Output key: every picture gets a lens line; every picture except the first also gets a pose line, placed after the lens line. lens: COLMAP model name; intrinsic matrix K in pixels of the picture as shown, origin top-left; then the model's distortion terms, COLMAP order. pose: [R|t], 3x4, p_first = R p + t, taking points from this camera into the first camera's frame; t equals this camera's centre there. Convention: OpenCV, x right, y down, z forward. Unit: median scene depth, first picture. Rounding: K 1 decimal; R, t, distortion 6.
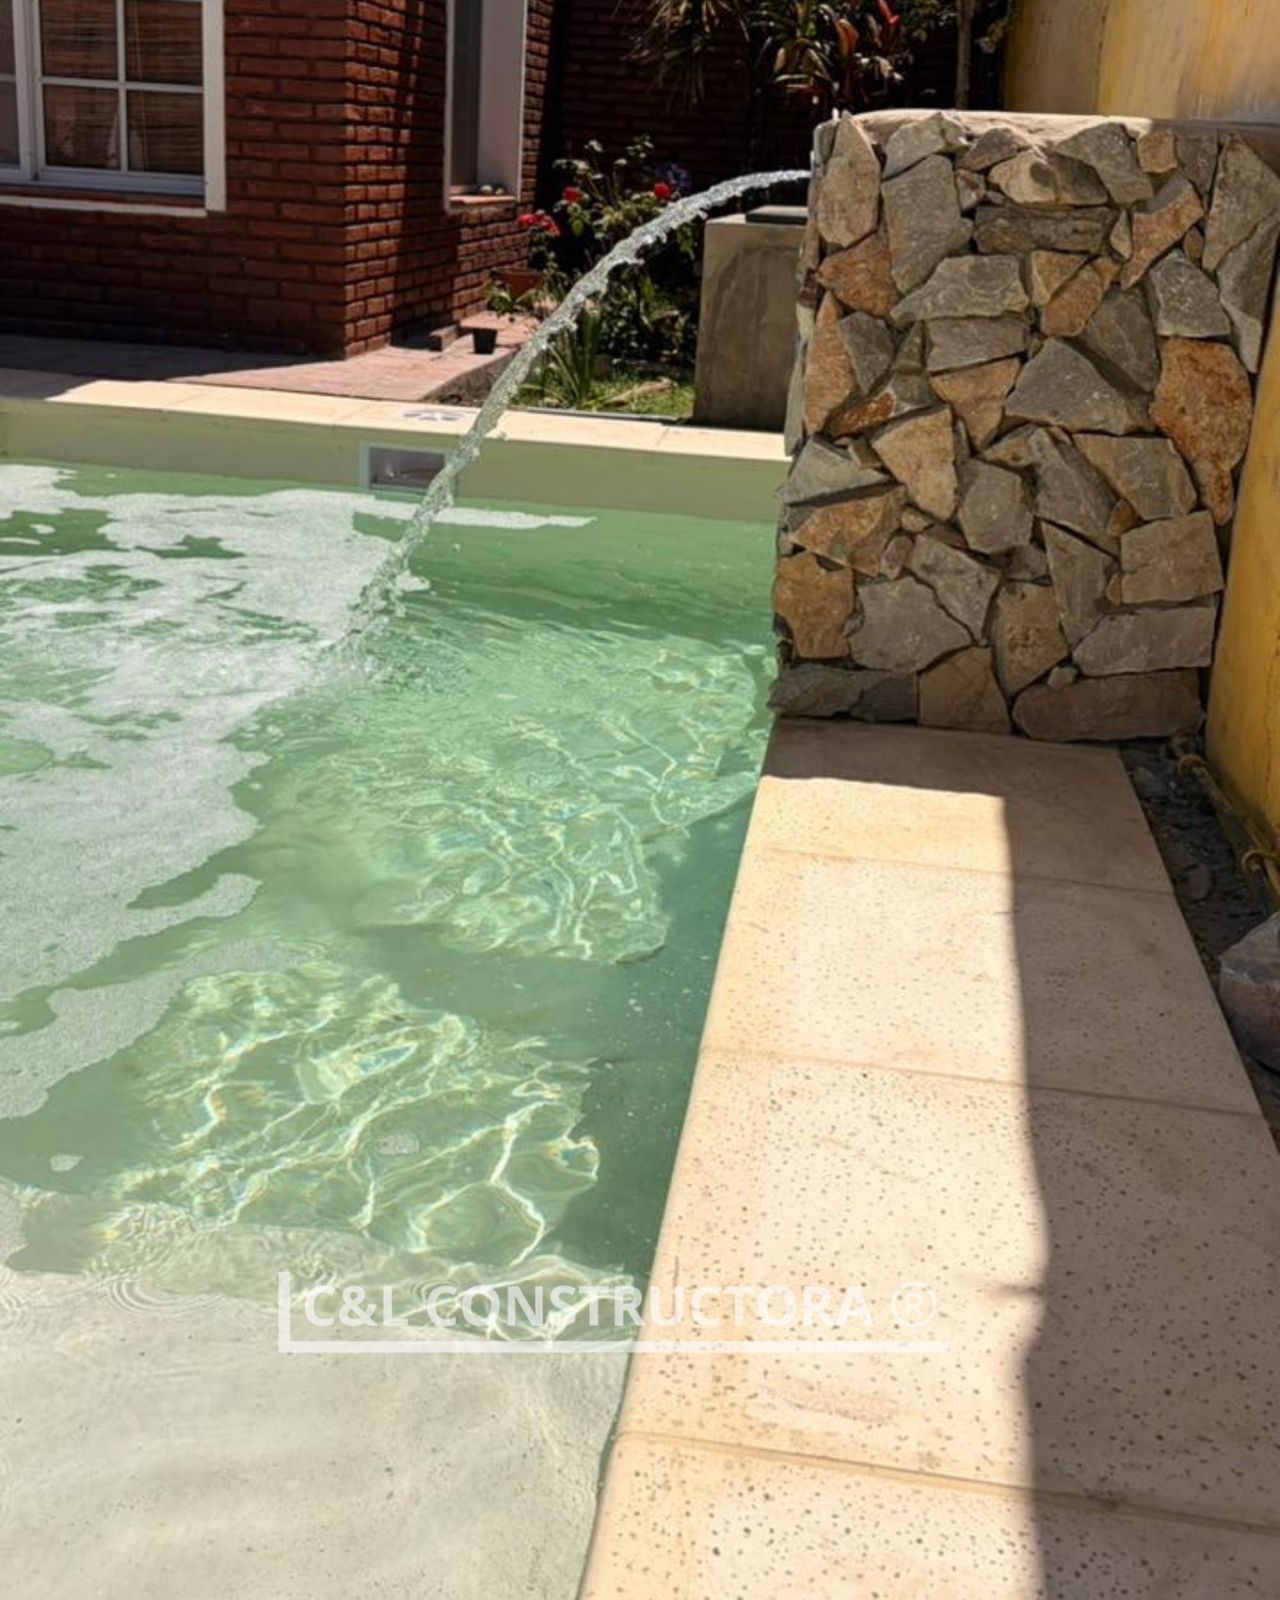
lens RADIAL K [[1821.1, 0, 640.0], [0, 1821.1, 800.0], [0, 0, 1]] dist [-0.003262, -0.021093]
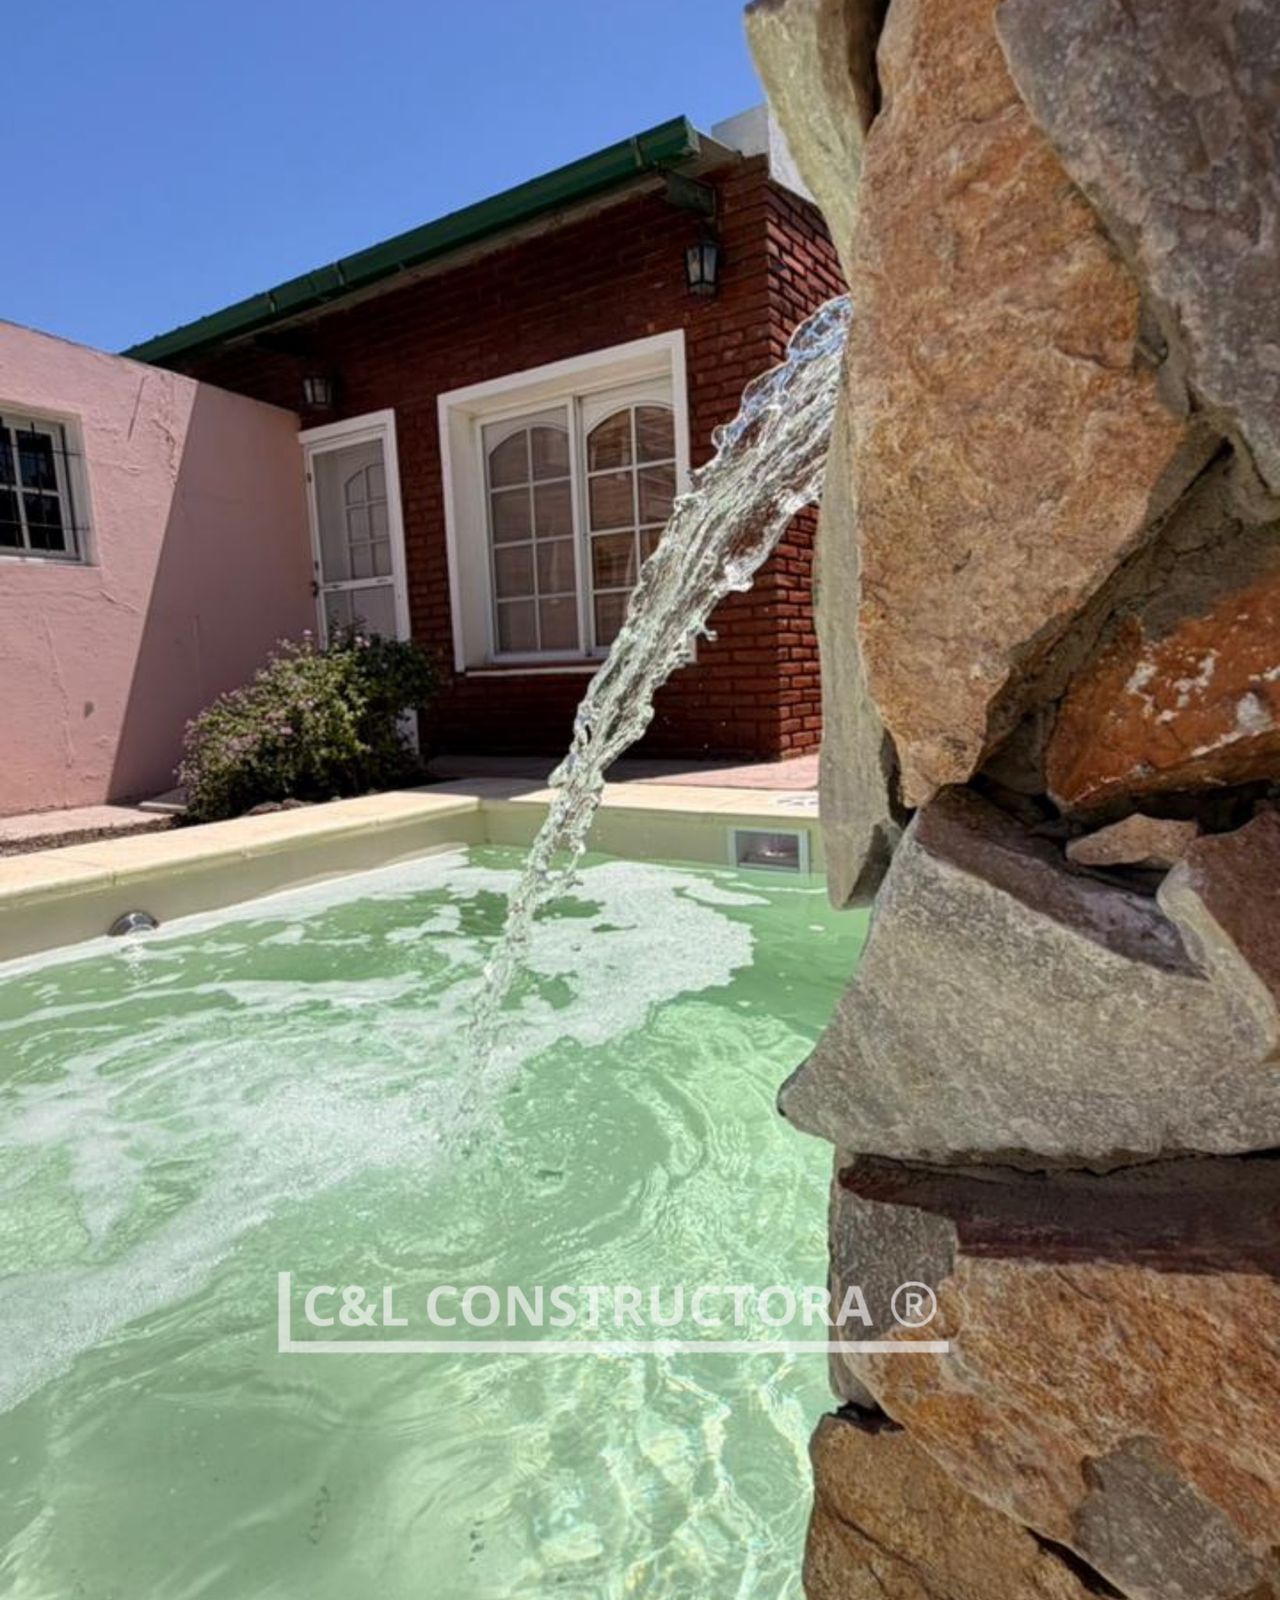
lens RADIAL K [[944.6, 0, 640.0], [0, 944.6, 800.0], [0, 0, 1]] dist [0.002458, -0.000039]
pose [[0.897031, -0.035425, -0.440545, 0.045590], [-0.059830, 0.977874, -0.200458, -0.075465], [0.437899, 0.206175, 0.875064, 0.378002]]
